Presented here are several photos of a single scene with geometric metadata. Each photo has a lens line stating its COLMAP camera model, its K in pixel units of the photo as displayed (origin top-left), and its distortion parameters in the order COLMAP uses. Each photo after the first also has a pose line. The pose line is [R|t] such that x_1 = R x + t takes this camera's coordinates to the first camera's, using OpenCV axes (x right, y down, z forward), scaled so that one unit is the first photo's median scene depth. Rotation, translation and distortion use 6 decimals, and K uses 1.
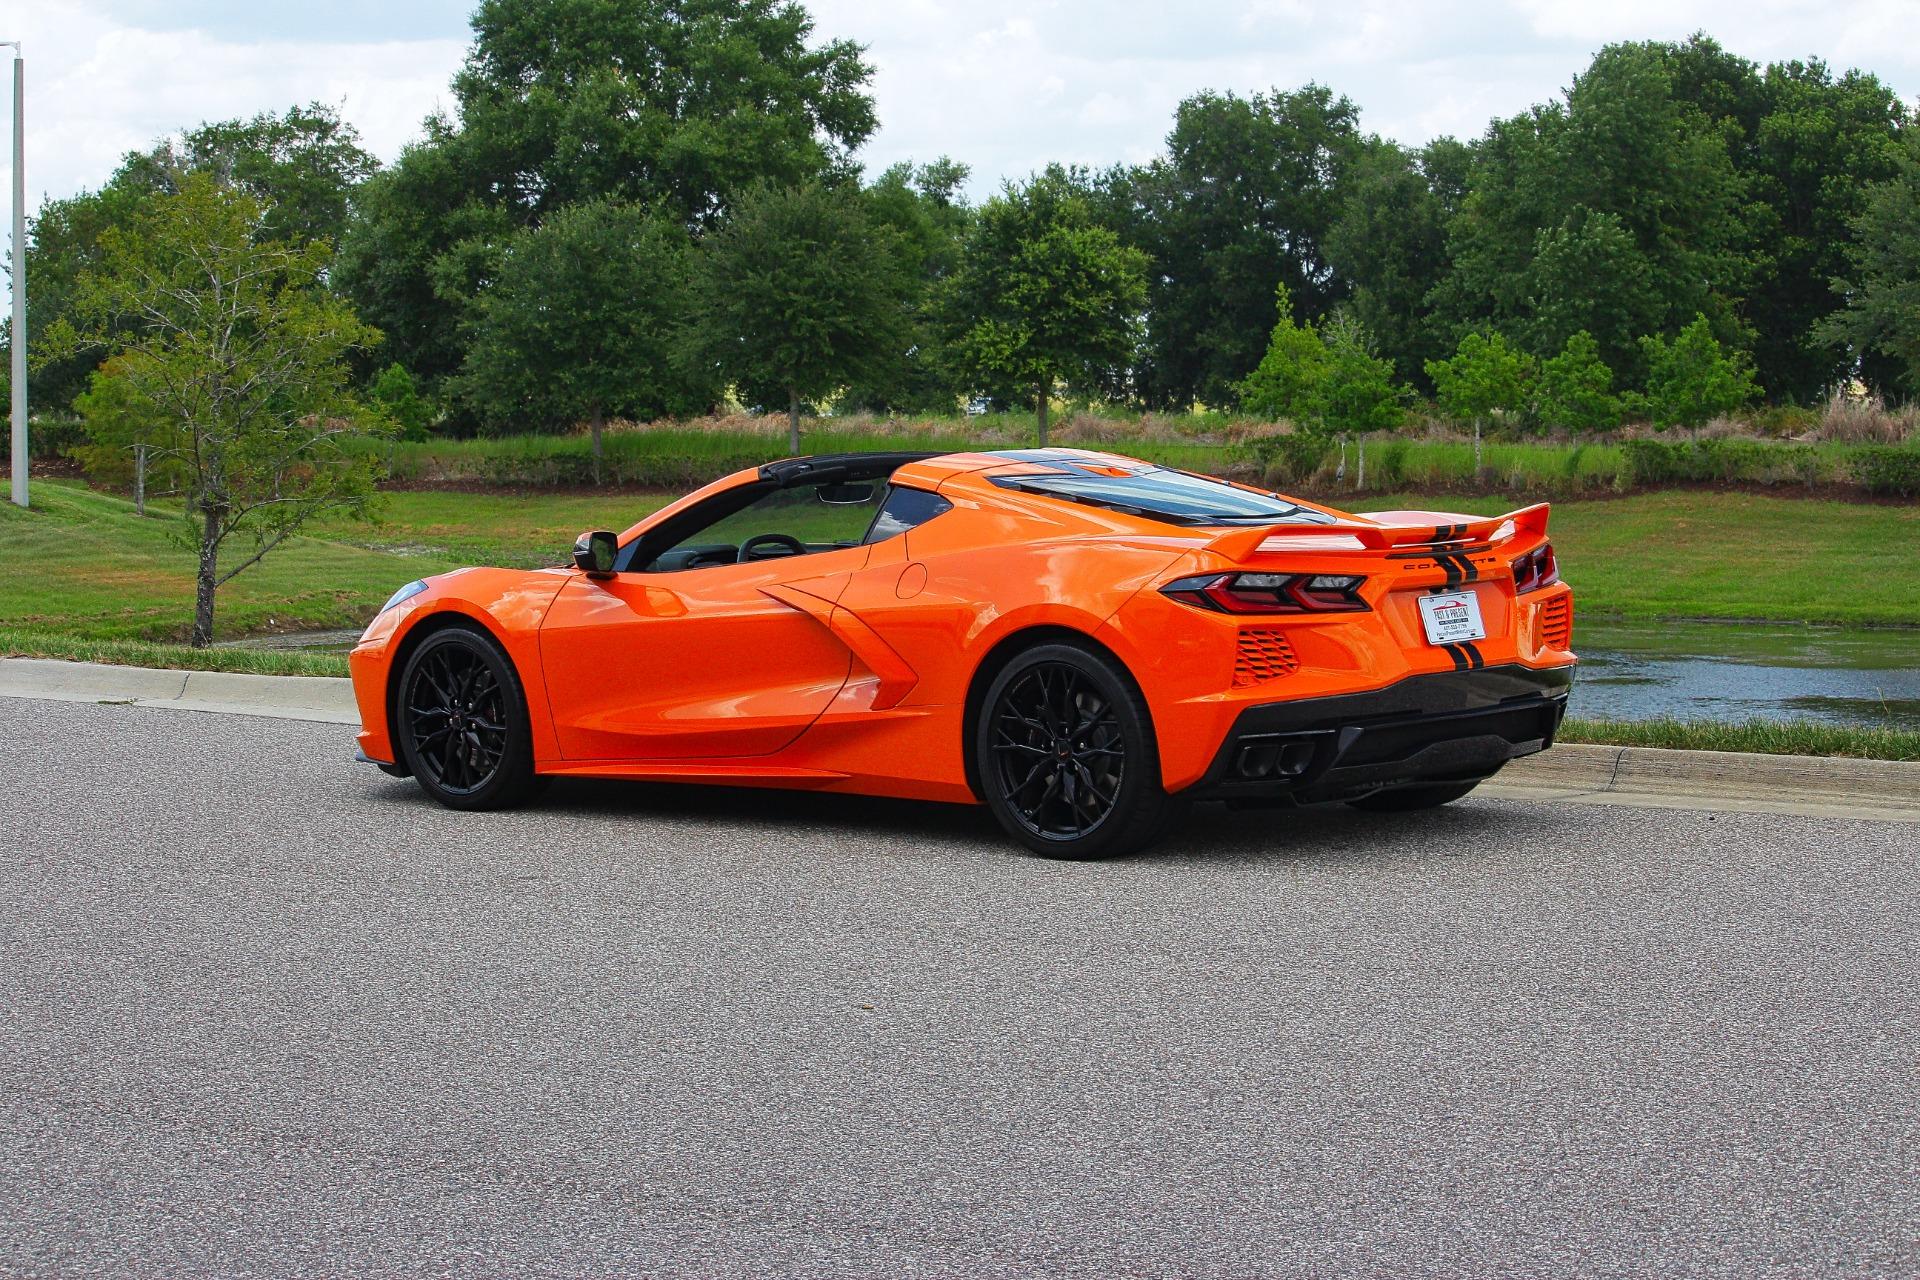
lens RADIAL K [[4942.2, 0, 959.0], [0, 4942.2, 636.8], [0, 0, 1]] dist [-0.311793, -0.724090]
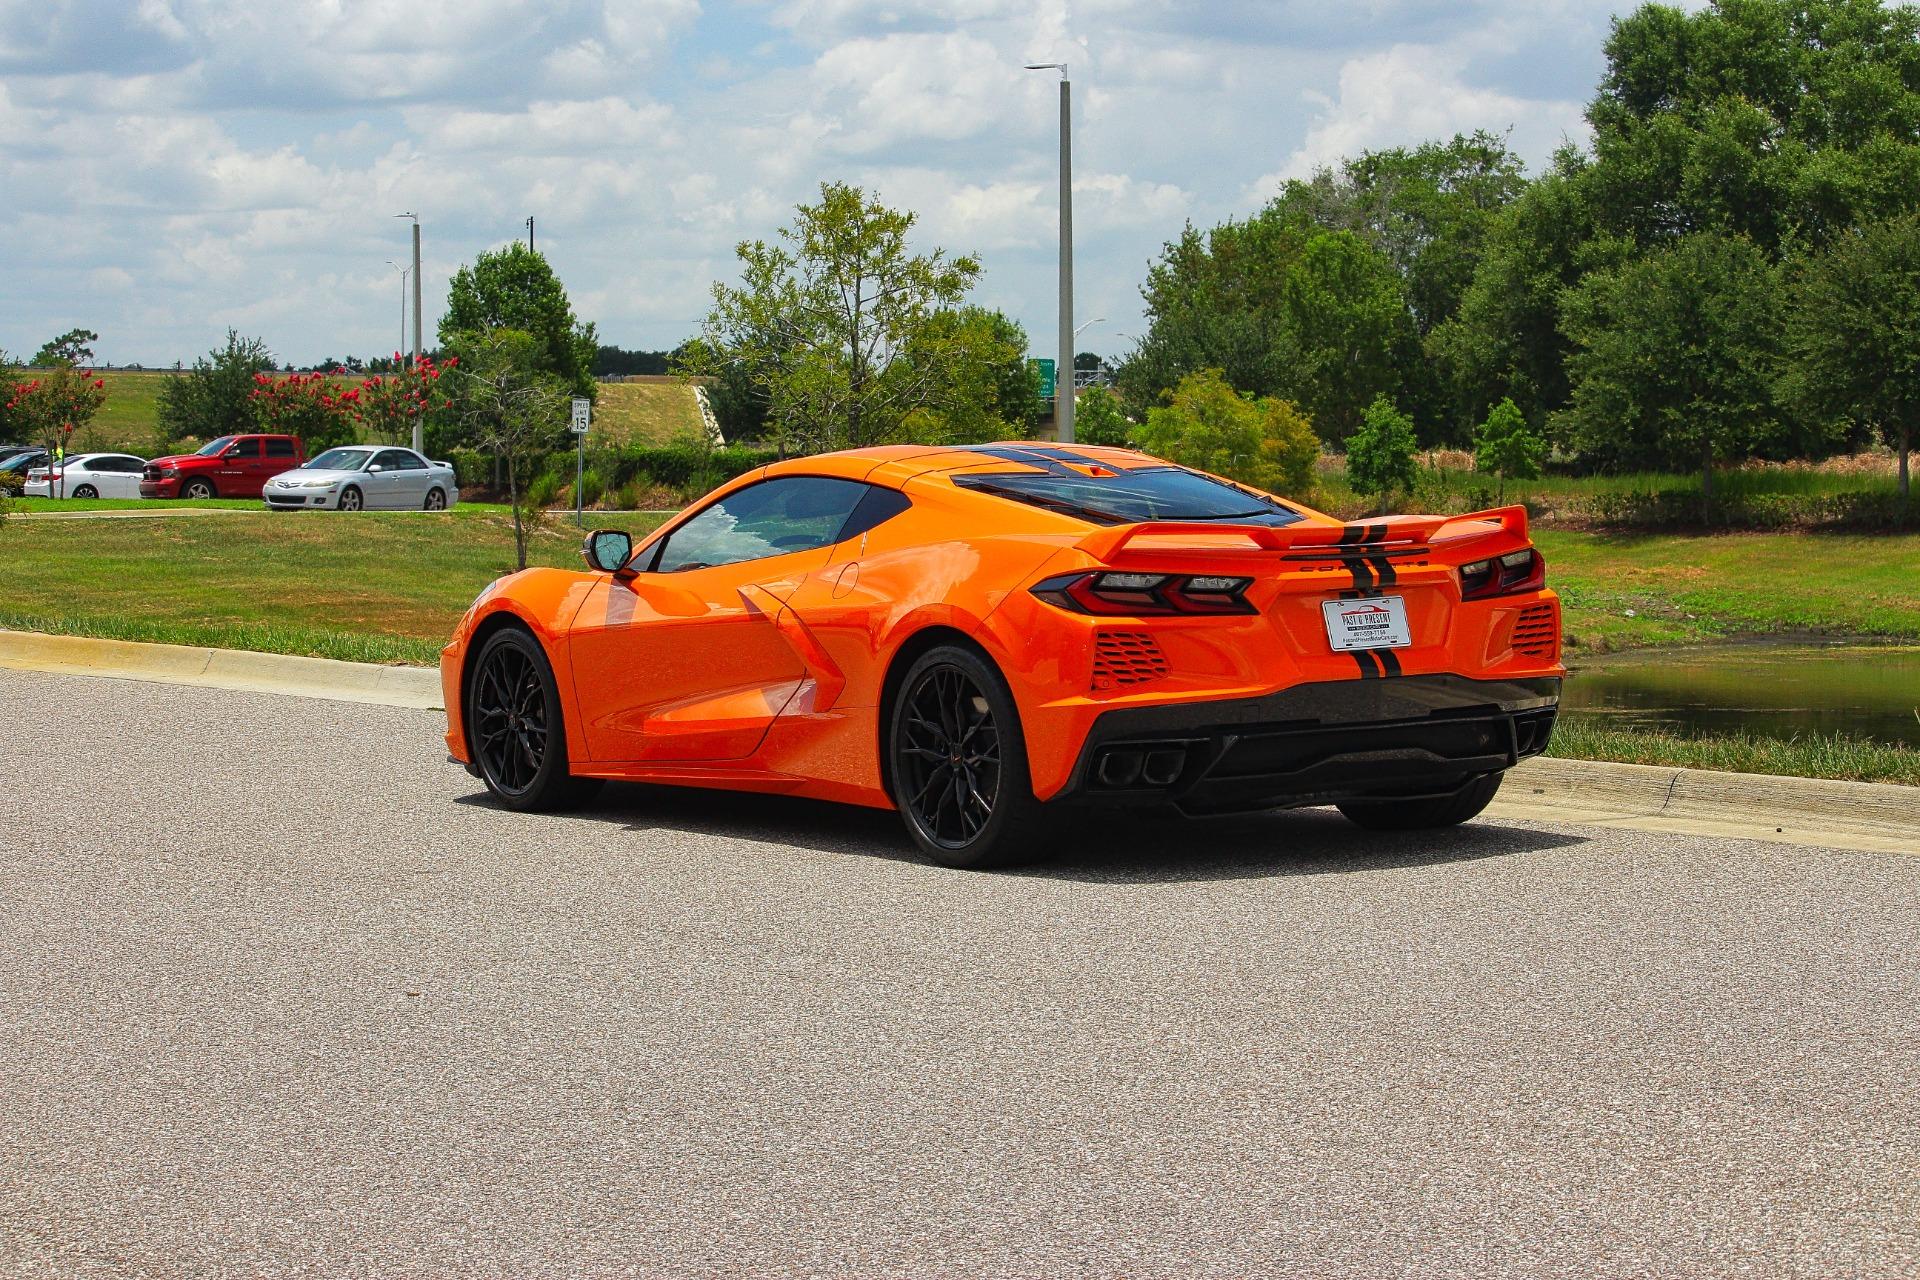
lens RADIAL K [[5087.9, 0, 962.1], [0, 5087.9, 643.9], [0, 0, 1]] dist [-0.431627, 1.568617]
pose [[0.967742, 0.012848, -0.251614, 0.037744], [-0.014904, 0.999869, -0.006268, 0.001022], [0.251501, 0.009816, 0.967807, 0.004886]]
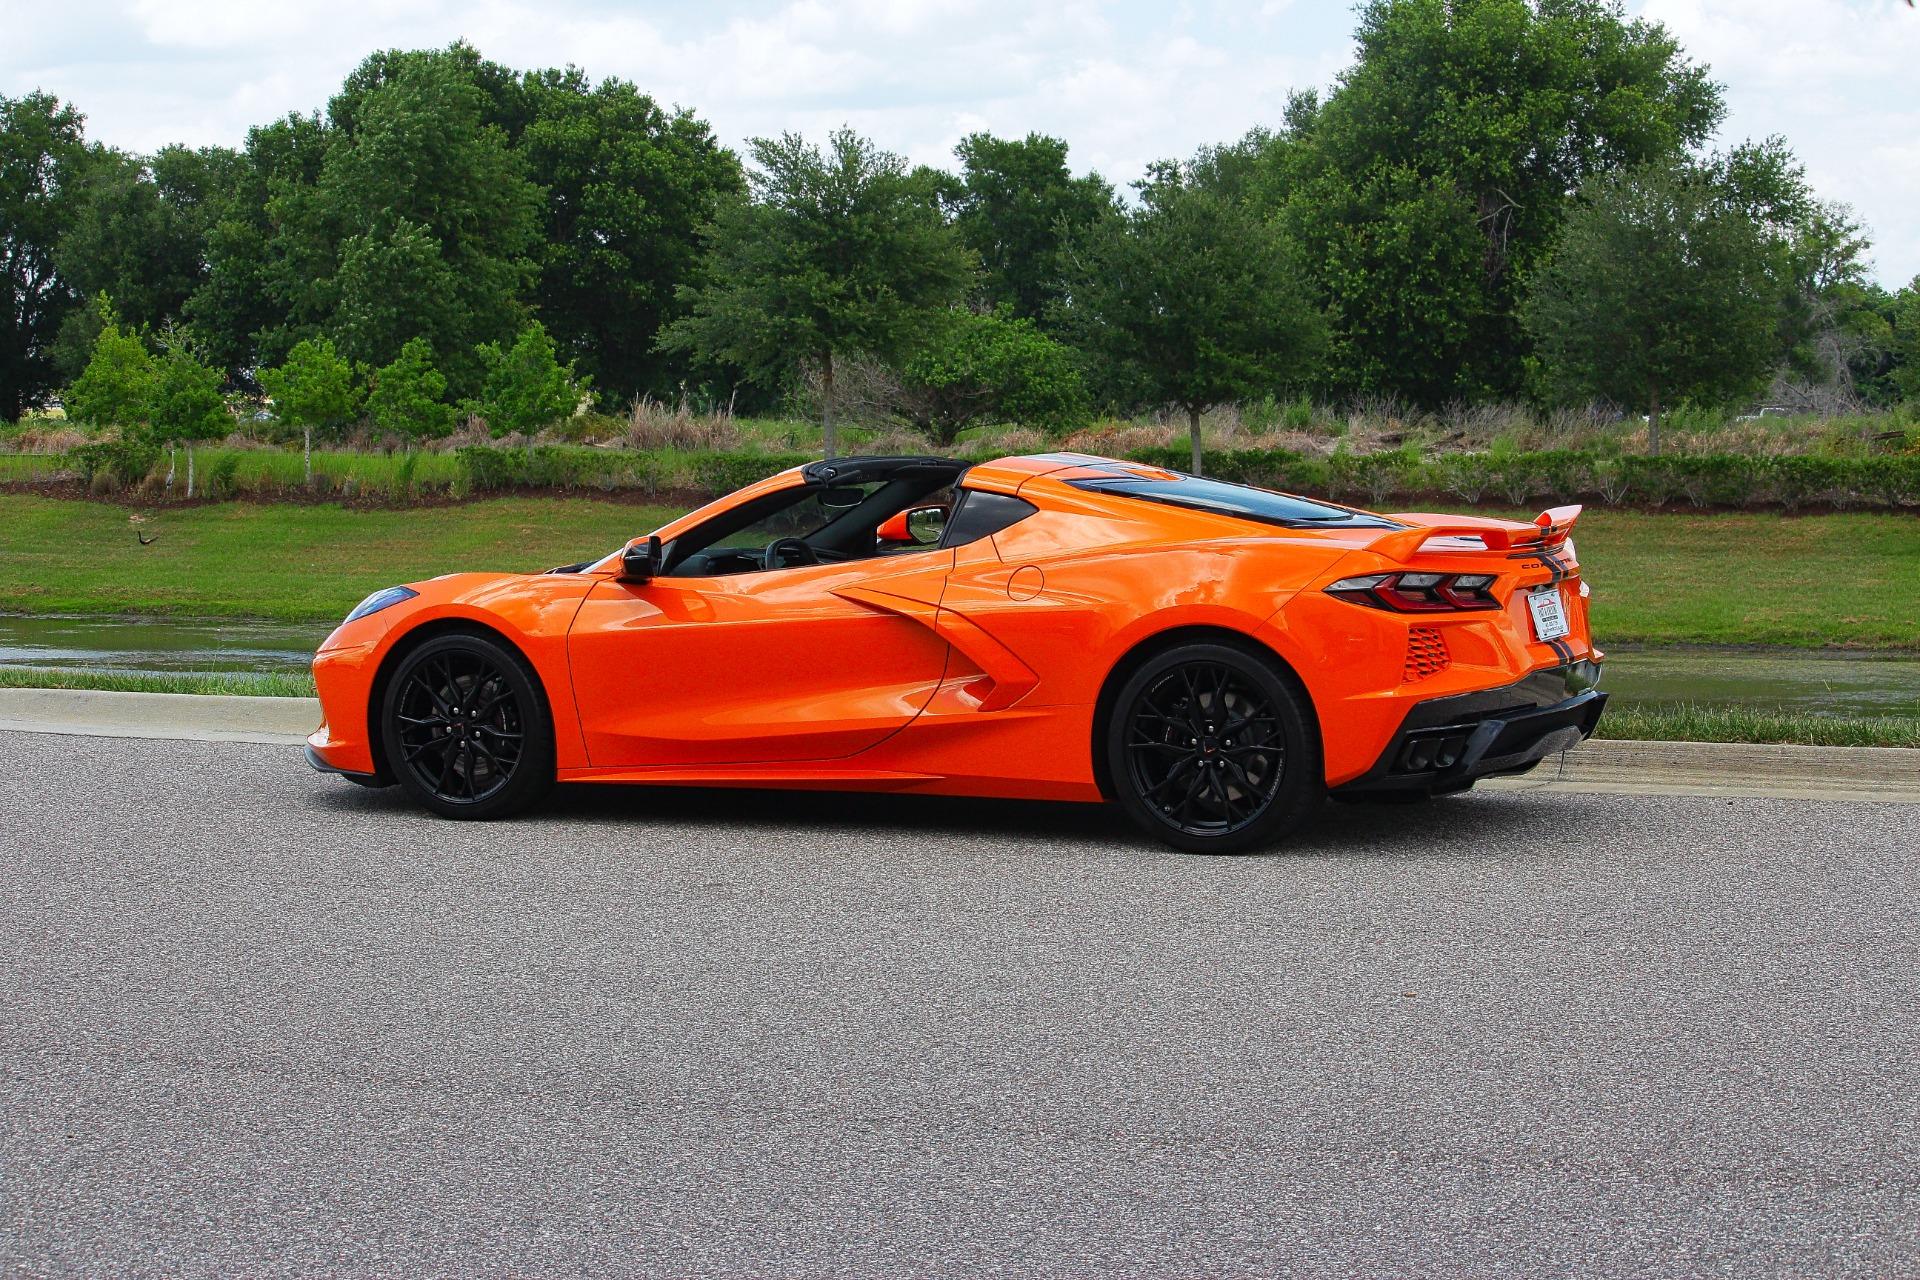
lens RADIAL K [[4955.8, 0, 961.9], [0, 4955.8, 611.6], [0, 0, 1]] dist [-0.387605, -0.436770]
pose [[0.961008, -0.006270, 0.276449, -0.042951], [0.008155, 0.999951, -0.005671, 0.000036], [-0.276400, 0.007704, 0.961012, 0.004403]]
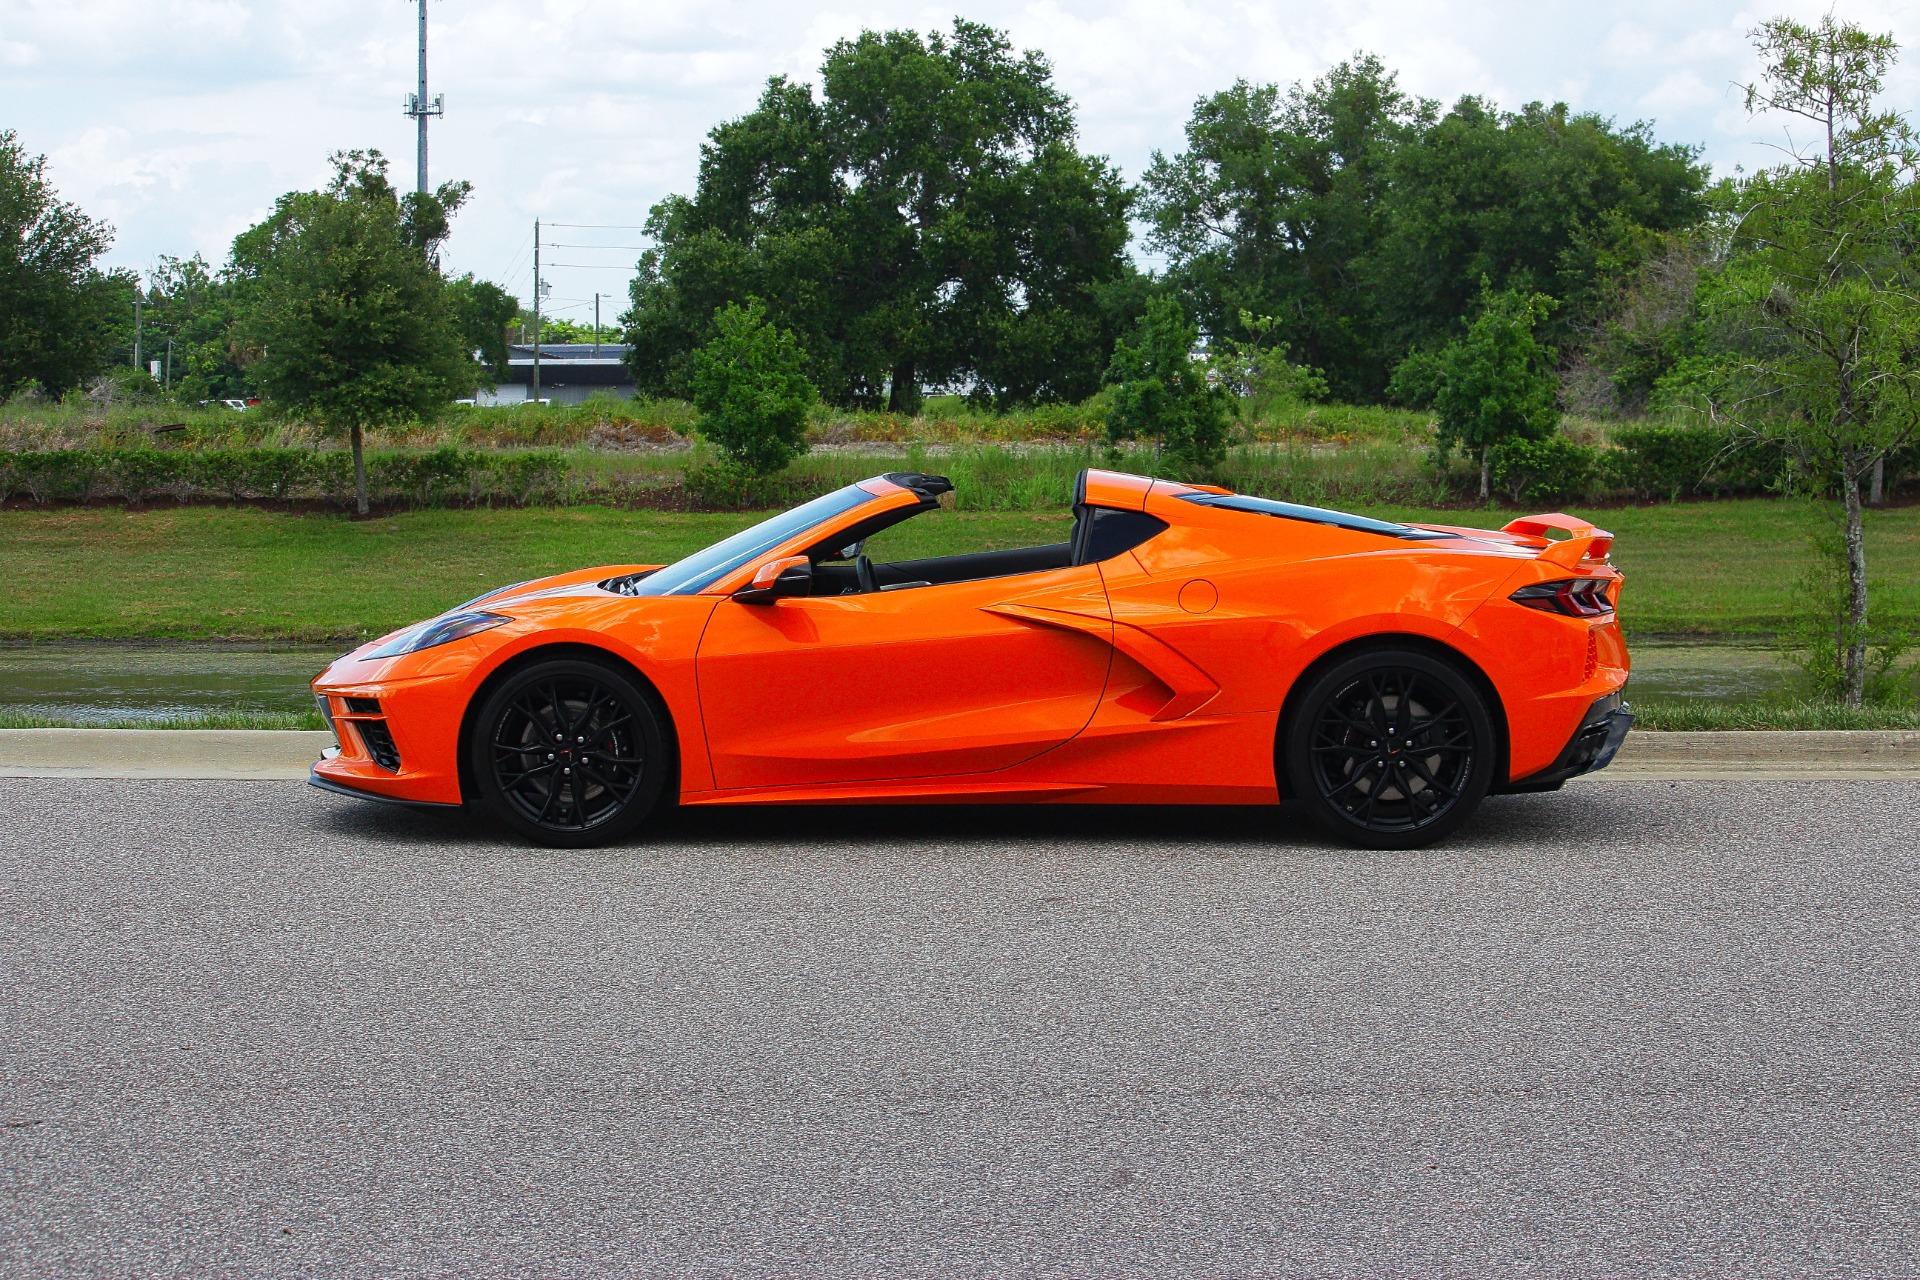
lens RADIAL K [[4955.8, 0, 961.9], [0, 4955.8, 611.6], [0, 0, 1]] dist [-0.387605, -0.436770]
pose [[0.735047, -0.024247, 0.677582, -0.107862], [0.027666, 0.999601, 0.005757, -0.002196], [-0.677451, 0.014514, 0.735425, 0.037273]]
